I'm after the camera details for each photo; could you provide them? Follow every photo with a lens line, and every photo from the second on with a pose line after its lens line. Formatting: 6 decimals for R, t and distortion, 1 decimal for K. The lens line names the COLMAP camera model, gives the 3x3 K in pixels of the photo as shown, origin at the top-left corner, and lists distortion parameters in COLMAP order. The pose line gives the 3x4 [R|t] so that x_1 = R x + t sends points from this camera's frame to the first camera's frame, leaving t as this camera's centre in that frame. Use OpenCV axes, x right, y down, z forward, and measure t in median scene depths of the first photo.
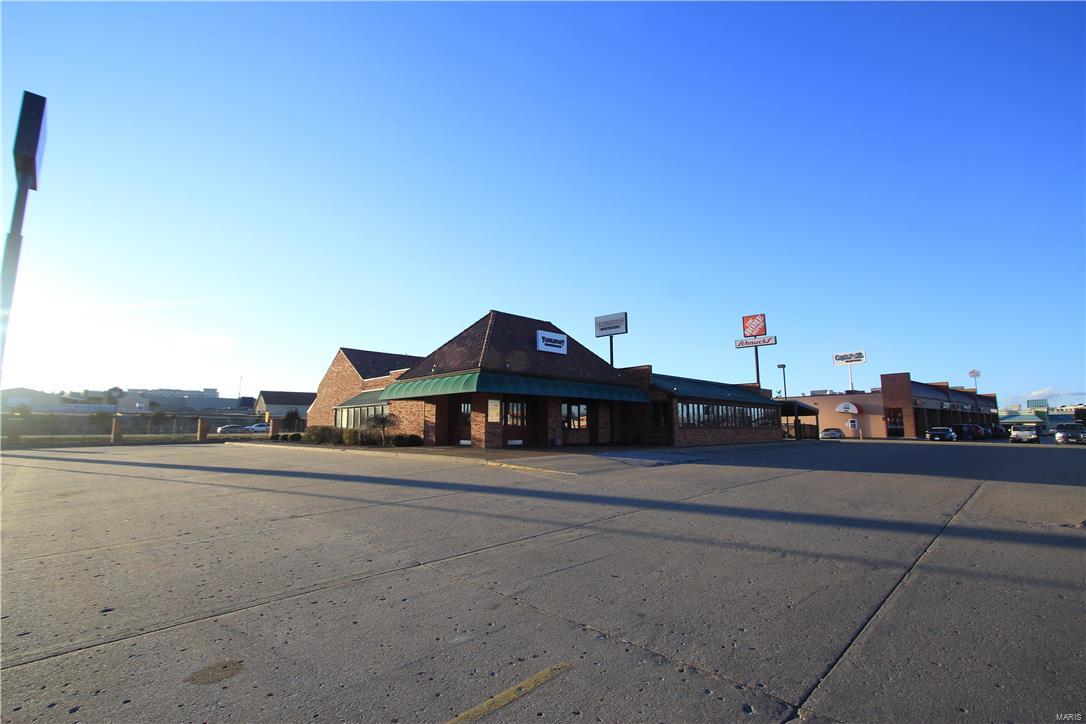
lens RADIAL K [[499.2, 0, 544.9], [0, 499.2, 360.7], [0, 0, 1]] dist [-0.026752, 0.005974]
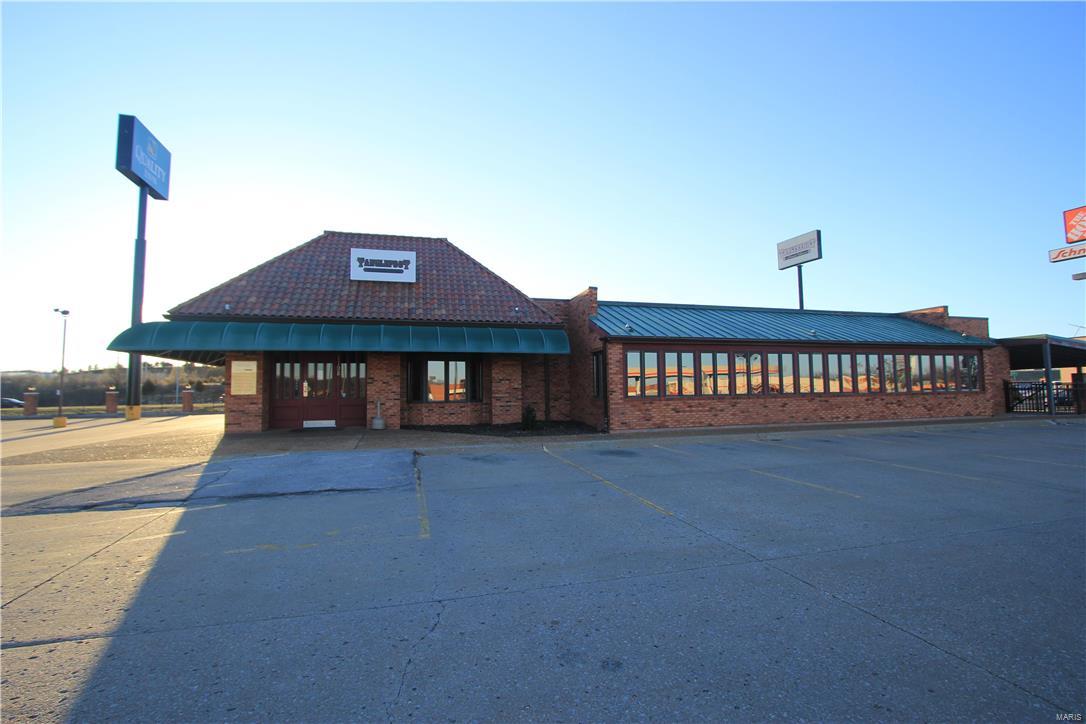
lens RADIAL K [[499.2, 0, 544.9], [0, 499.2, 360.7], [0, 0, 1]] dist [-0.026752, 0.005974]
pose [[0.874951, -0.040112, -0.482547, 0.521173], [0.077487, 0.995319, 0.057763, 0.065820], [0.477971, -0.087931, 0.873963, 0.576534]]
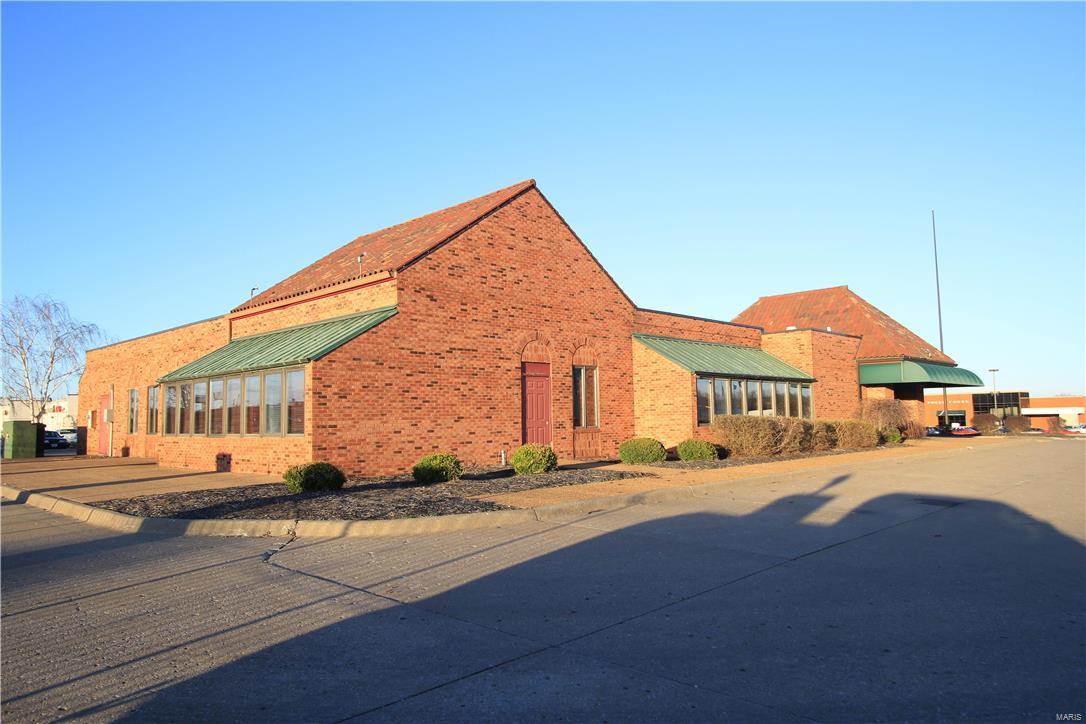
lens RADIAL K [[744.0, 0, 546.1], [0, 744.0, 360.0], [0, 0, 1]] dist [-0.004901, 0.006395]
pose [[-0.019292, 0.089428, 0.995806, -1.494615], [-0.123408, 0.988163, -0.091132, 0.224039], [-0.992169, -0.124648, -0.008027, 1.618558]]
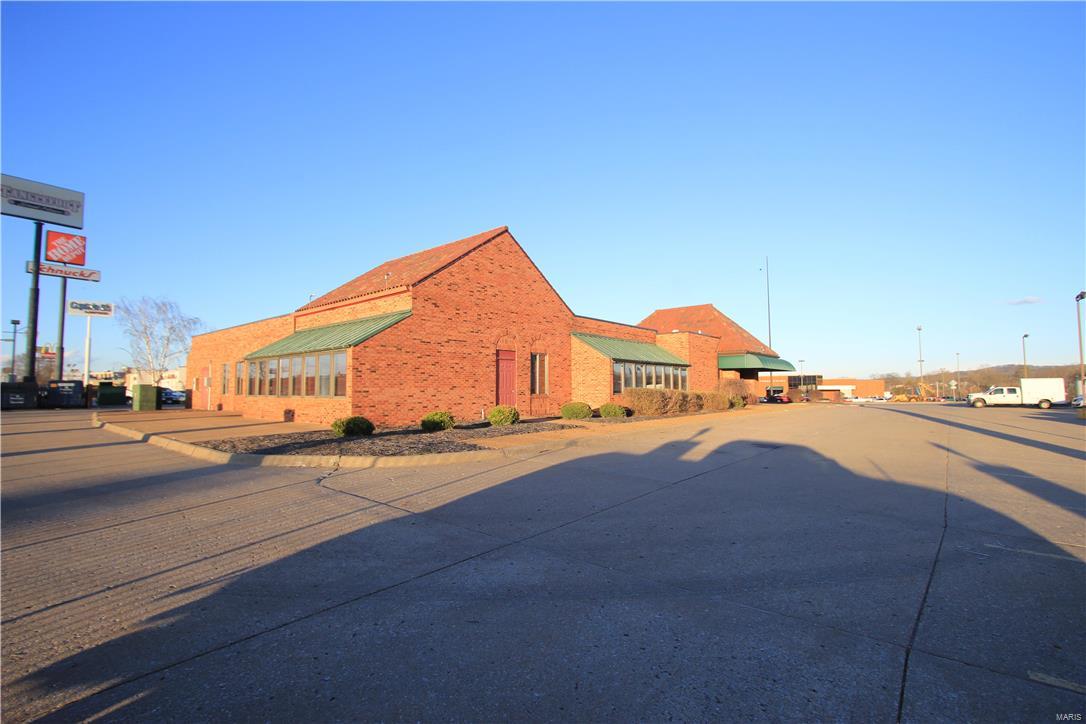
lens RADIAL K [[499.2, 0, 544.9], [0, 499.2, 360.7], [0, 0, 1]] dist [-0.026752, 0.005974]
pose [[-0.085008, 0.065025, 0.994256, -1.491095], [-0.136343, 0.987723, -0.076255, 0.223647], [-0.987008, -0.142042, -0.075099, 1.619209]]
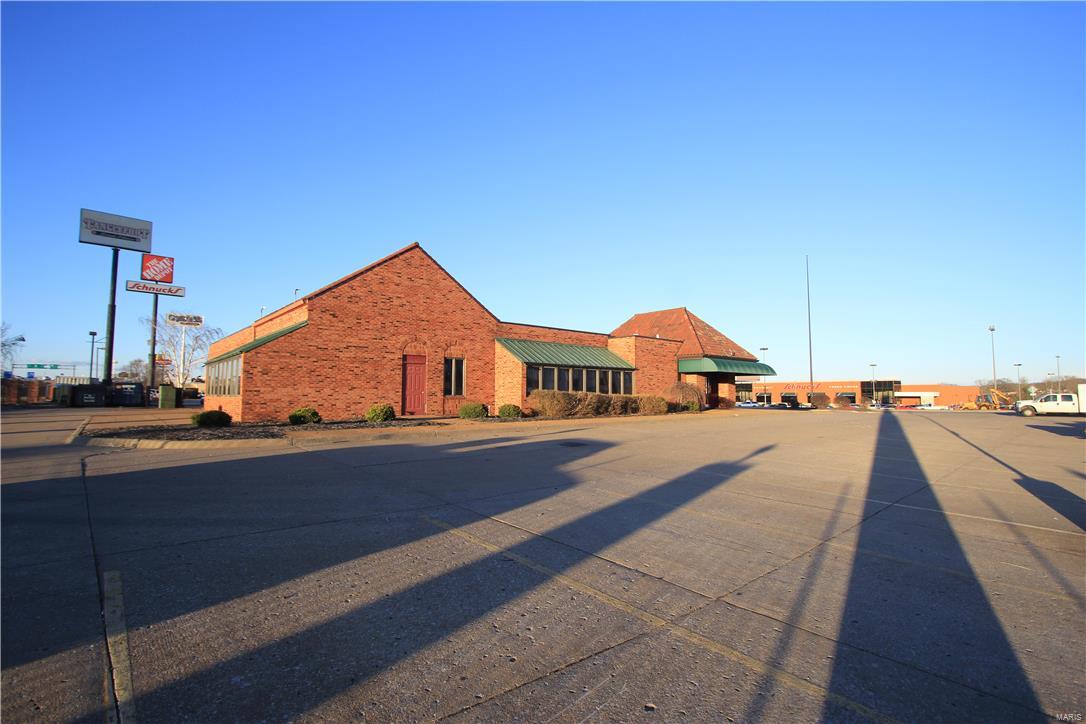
lens RADIAL K [[499.2, 0, 544.9], [0, 499.2, 360.7], [0, 0, 1]] dist [-0.026752, 0.005974]
pose [[0.061949, 0.075024, 0.995256, -1.550186], [-0.144225, 0.987378, -0.065453, 0.187830], [-0.987604, -0.139486, 0.071987, 1.325708]]
